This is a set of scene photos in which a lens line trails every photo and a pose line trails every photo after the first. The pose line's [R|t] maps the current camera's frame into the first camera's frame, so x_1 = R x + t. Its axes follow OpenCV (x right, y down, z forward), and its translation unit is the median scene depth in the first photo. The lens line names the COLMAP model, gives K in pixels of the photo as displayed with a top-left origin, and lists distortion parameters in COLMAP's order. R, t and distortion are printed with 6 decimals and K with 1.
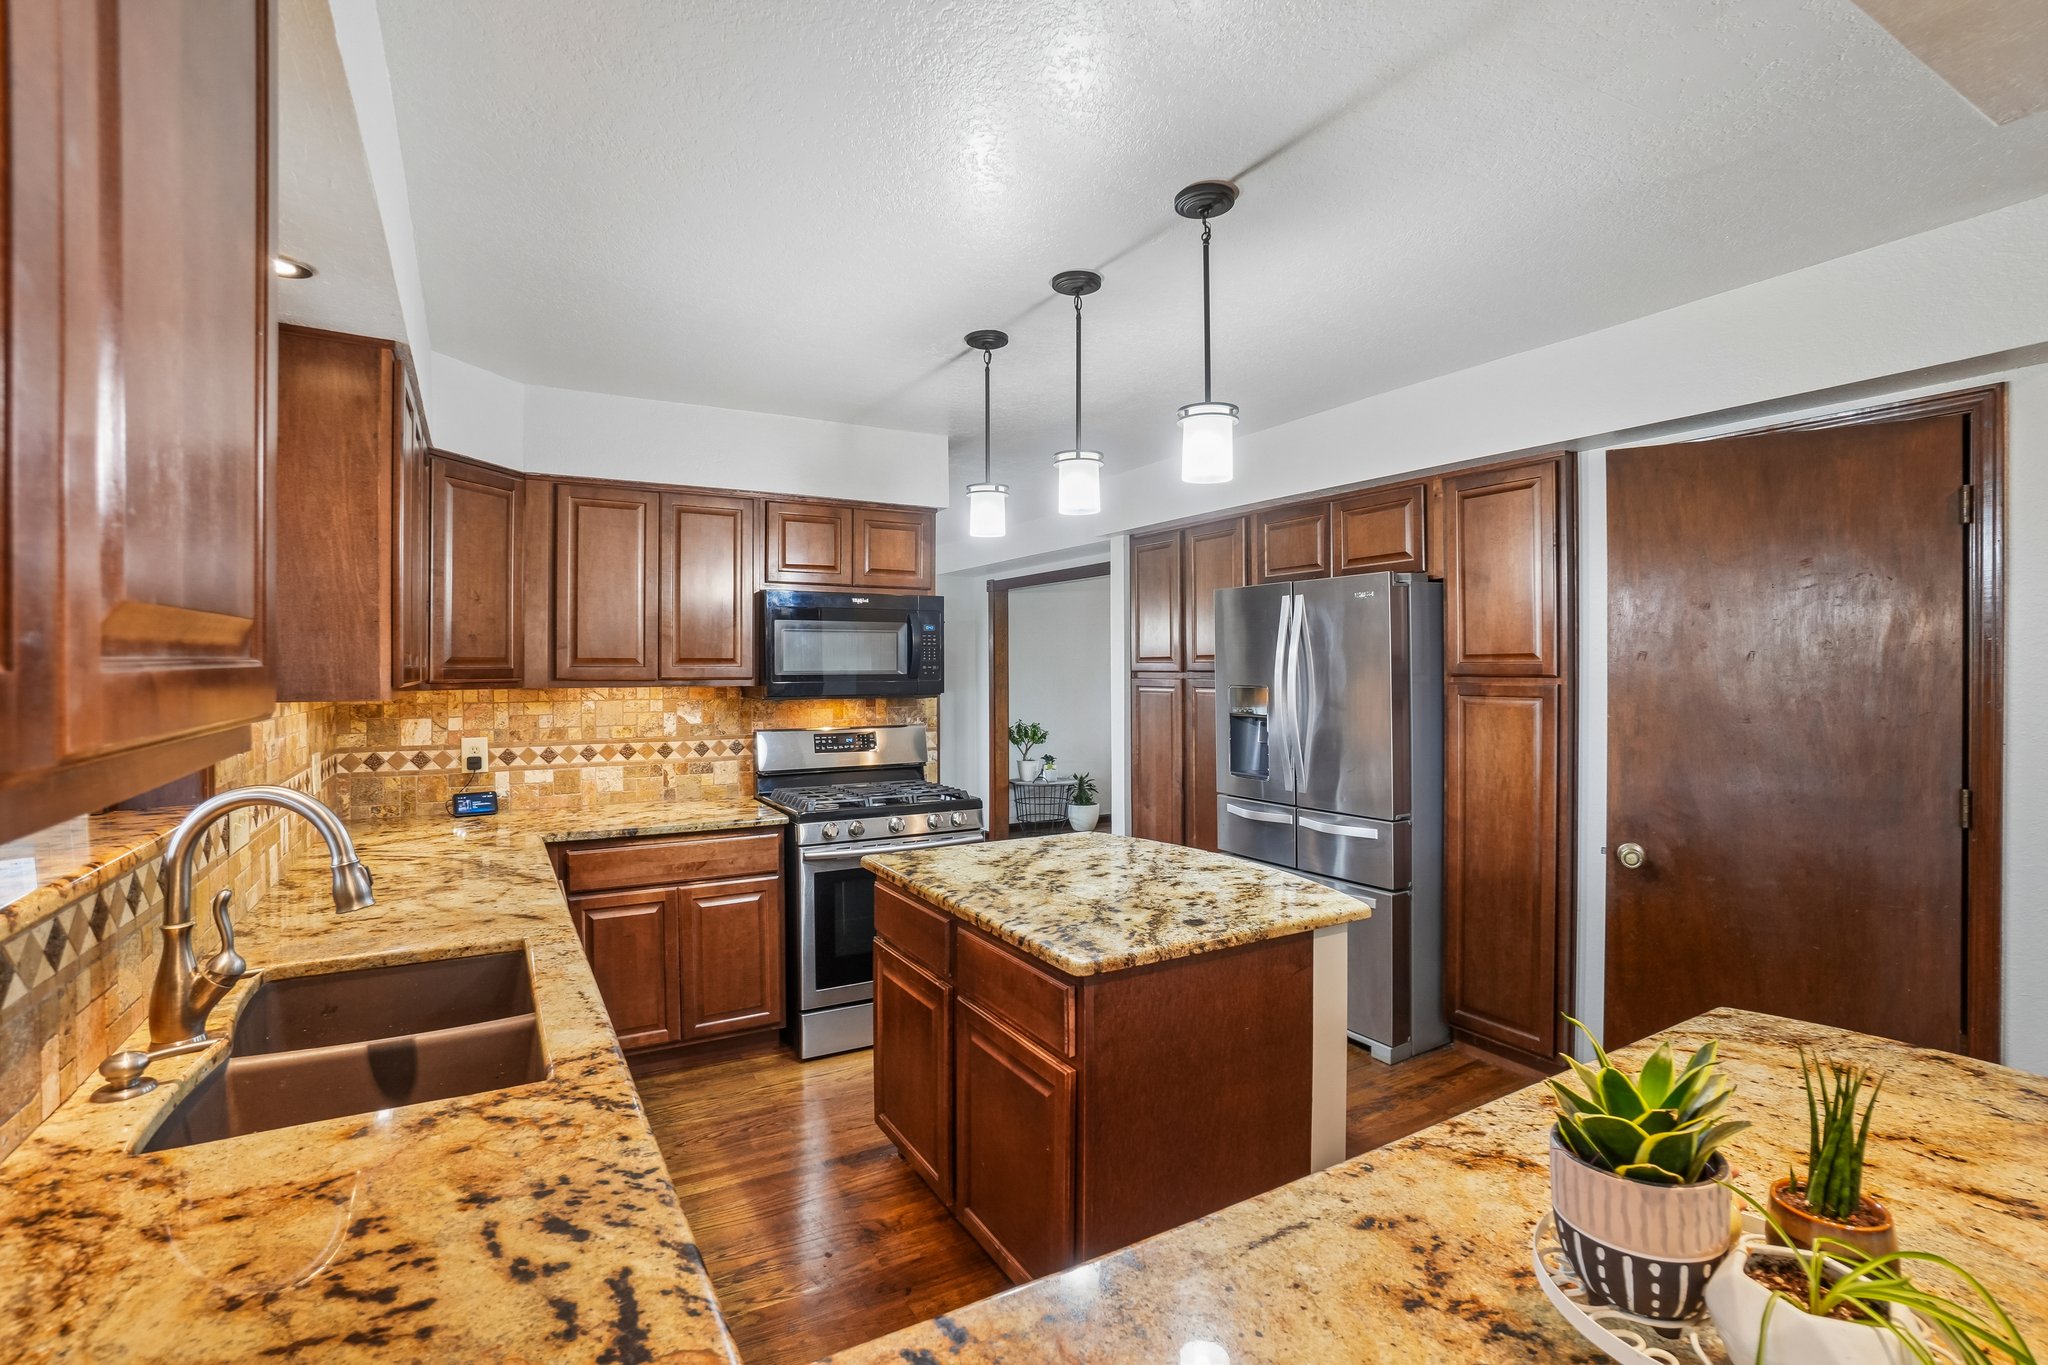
lens RADIAL K [[911.4, 0, 1031.9], [0, 911.4, 684.9], [0, 0, 1]] dist [-0.056025, 0.011785]
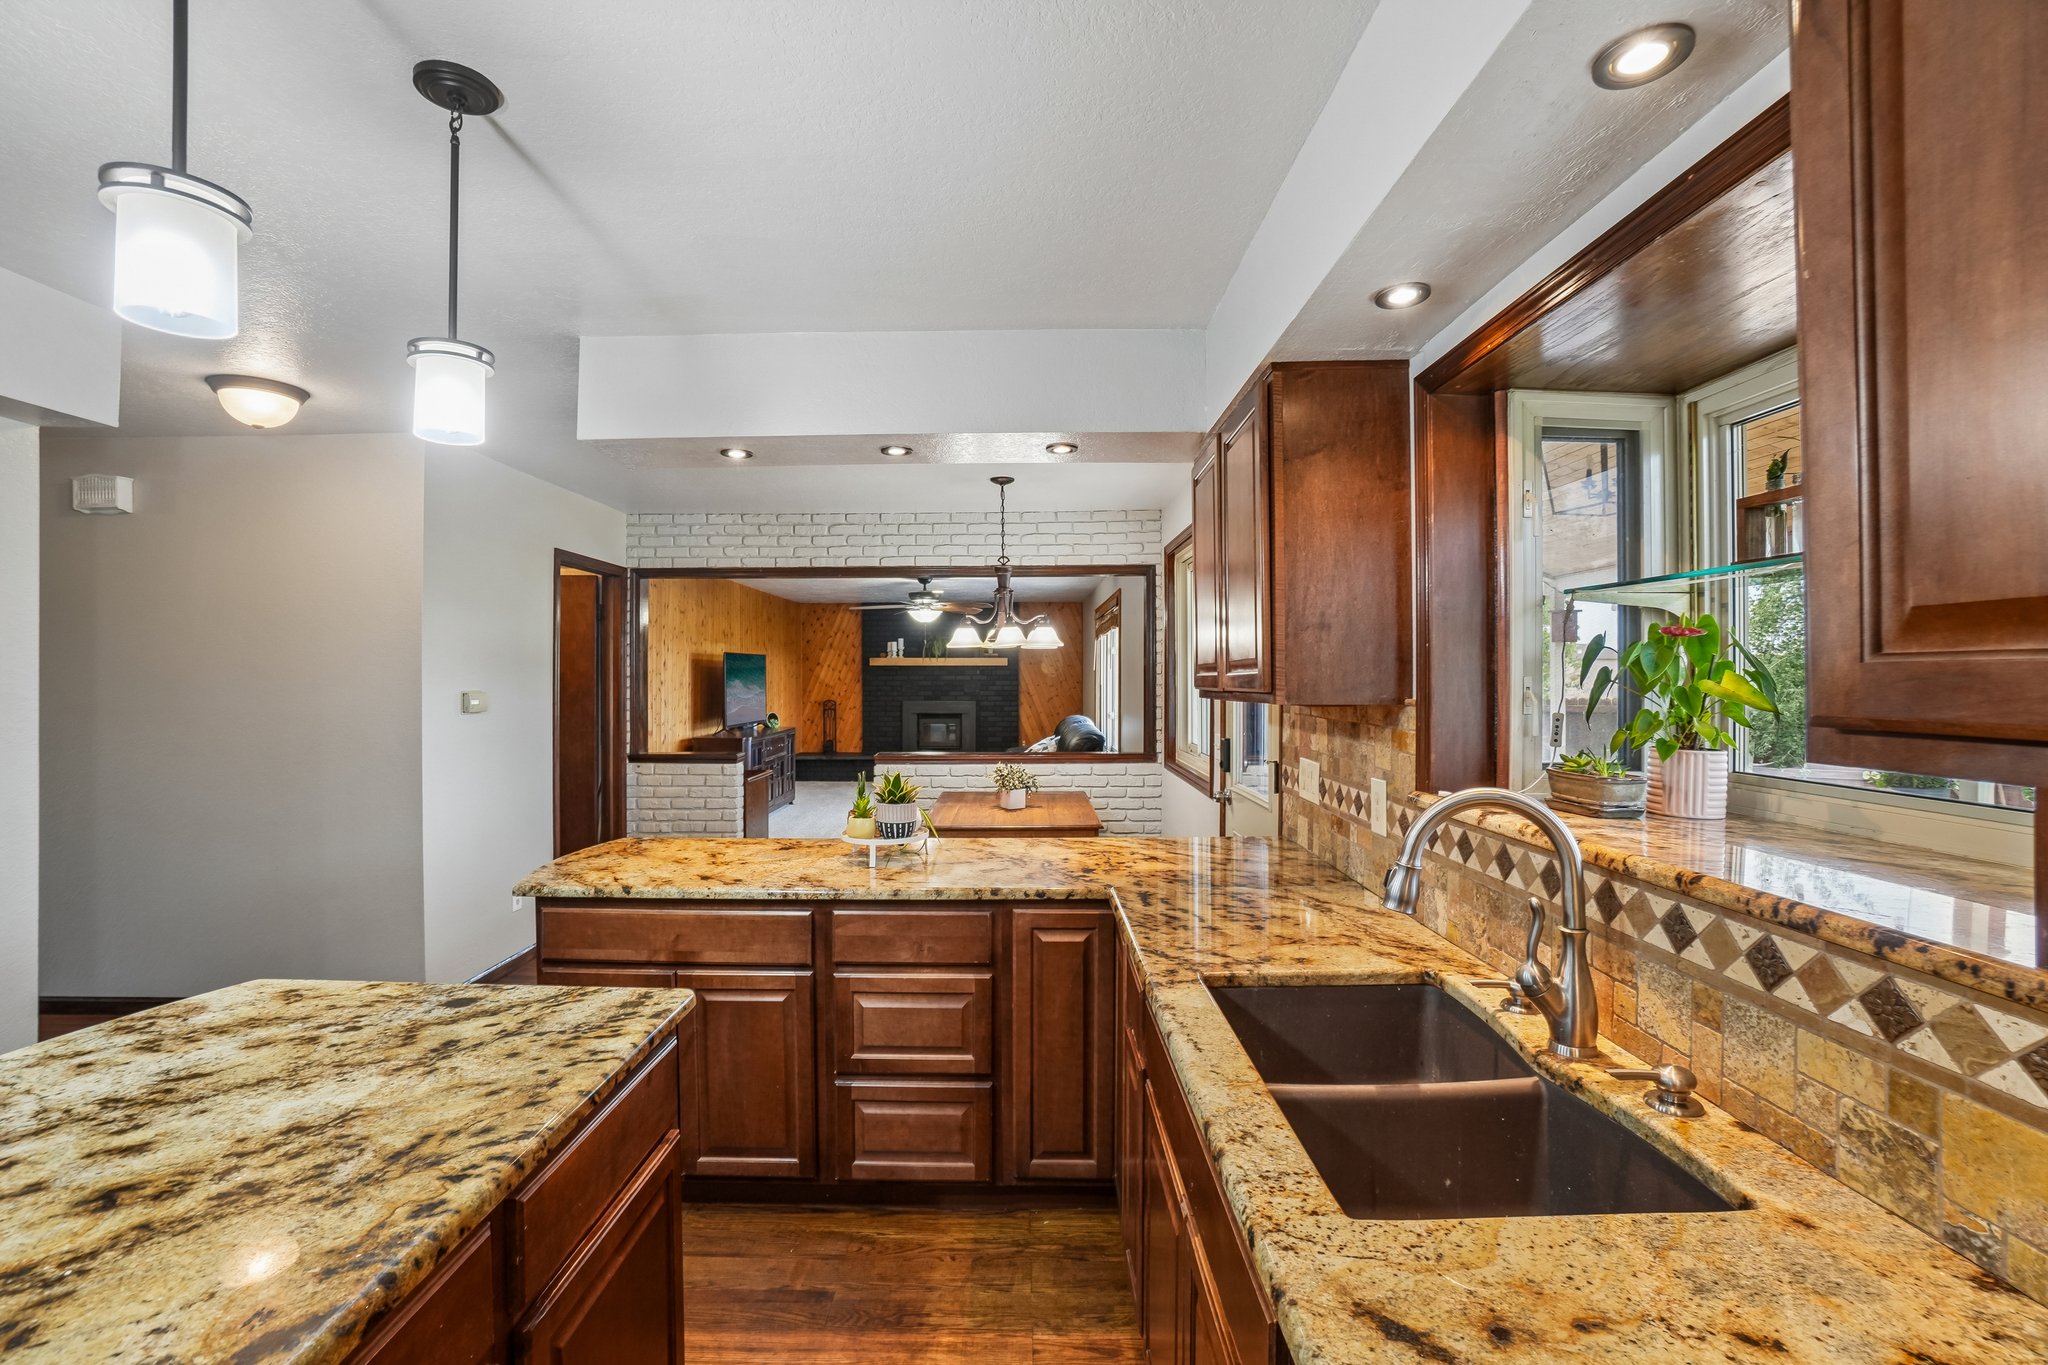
lens RADIAL K [[911.4, 0, 1031.6], [0, 911.4, 667.3], [0, 0, 1]] dist [-0.056025, 0.011785]
pose [[-0.857989, 0.005131, 0.513642, -0.350400], [0.007213, 0.999972, 0.002058, -0.011136], [-0.513617, 0.005471, -0.858002, 0.784306]]
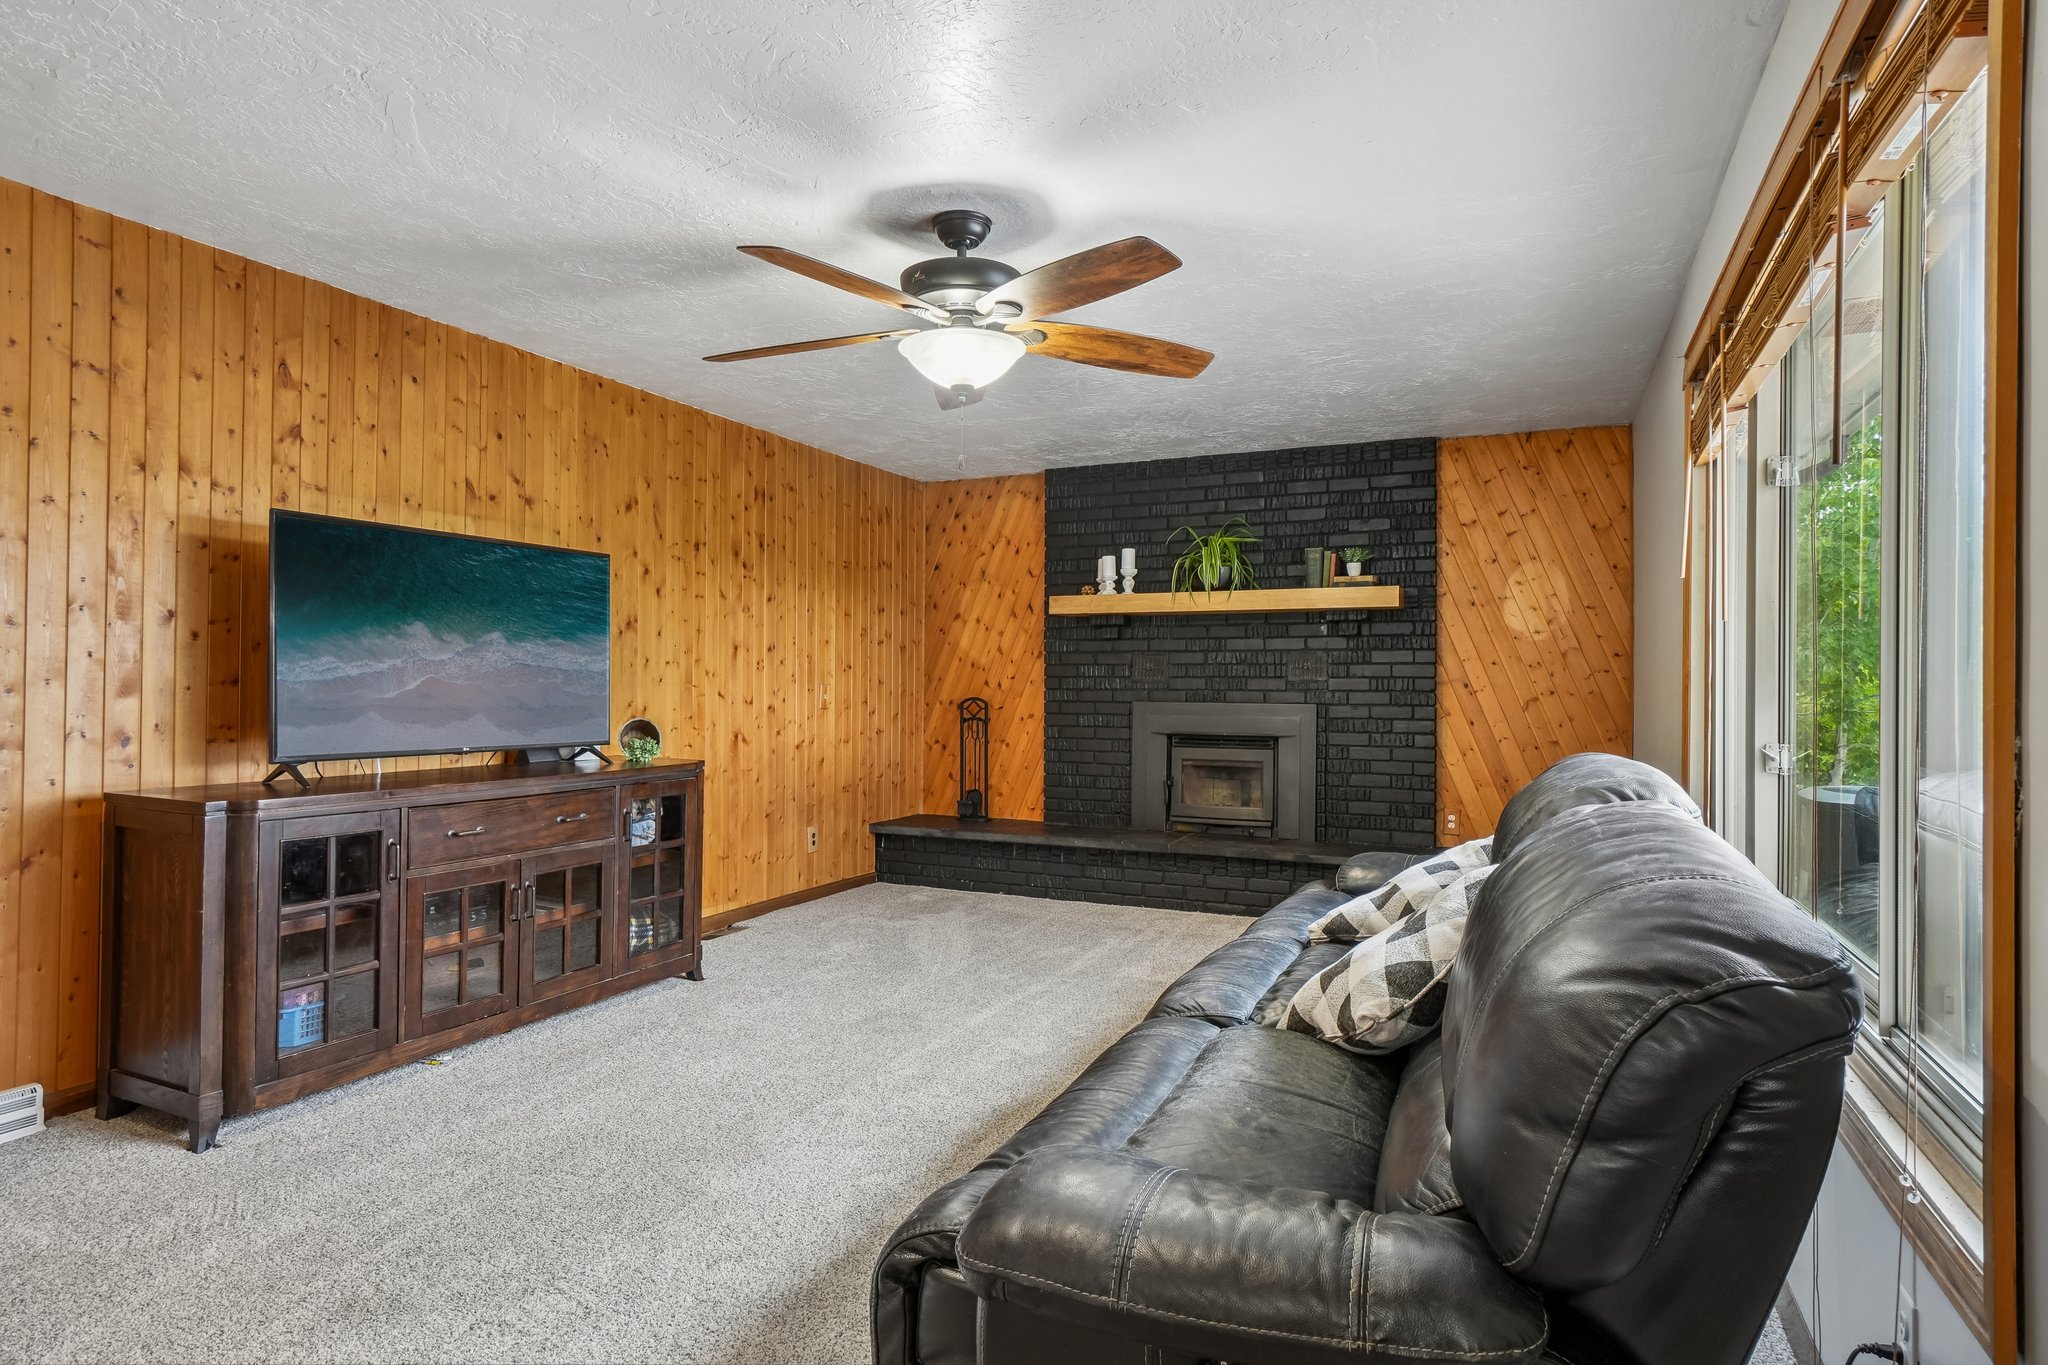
lens RADIAL K [[1136.0, 0, 978.8], [0, 1136.0, 674.6], [0, 0, 1]] dist [-0.014537, 0.013448]
pose [[-0.534538, 0.003944, 0.845135, 0.544027], [0.004344, 0.999989, -0.001919, 0.087509], [-0.845133, 0.002645, -0.534549, -0.905129]]
